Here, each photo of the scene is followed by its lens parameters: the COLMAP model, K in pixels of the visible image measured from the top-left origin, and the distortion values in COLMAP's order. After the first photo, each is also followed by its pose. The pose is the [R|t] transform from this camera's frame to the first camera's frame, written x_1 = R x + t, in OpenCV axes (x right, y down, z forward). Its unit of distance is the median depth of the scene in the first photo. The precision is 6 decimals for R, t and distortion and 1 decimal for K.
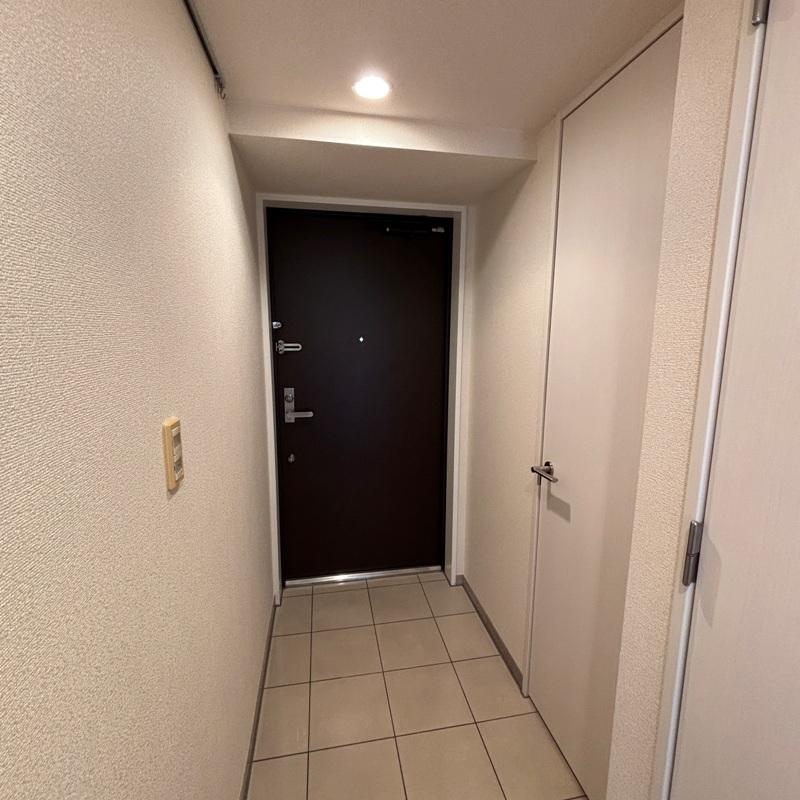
lens RADIAL K [[428.0, 0, 399.8], [0, 428.0, 400.7], [0, 0, 1]] dist [-0.001481, -0.002221]
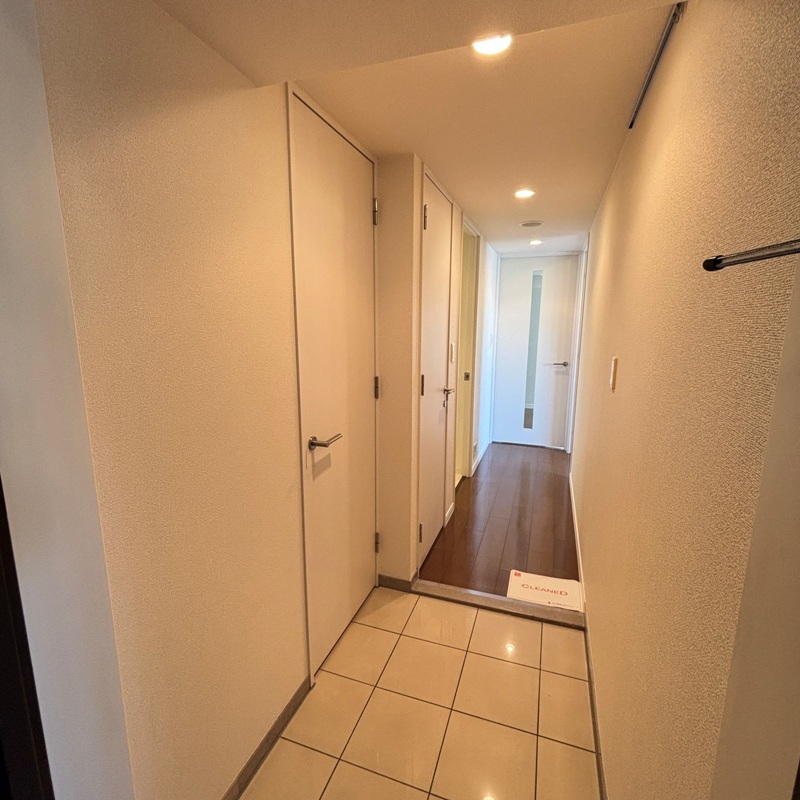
lens RADIAL K [[428.0, 0, 399.7], [0, 428.0, 399.4], [0, 0, 1]] dist [-0.001481, -0.002221]
pose [[-0.866283, -0.101245, 0.489186, -0.341777], [0.069148, 0.945518, 0.318141, -0.262913], [-0.494745, 0.309426, -0.812086, 1.714805]]
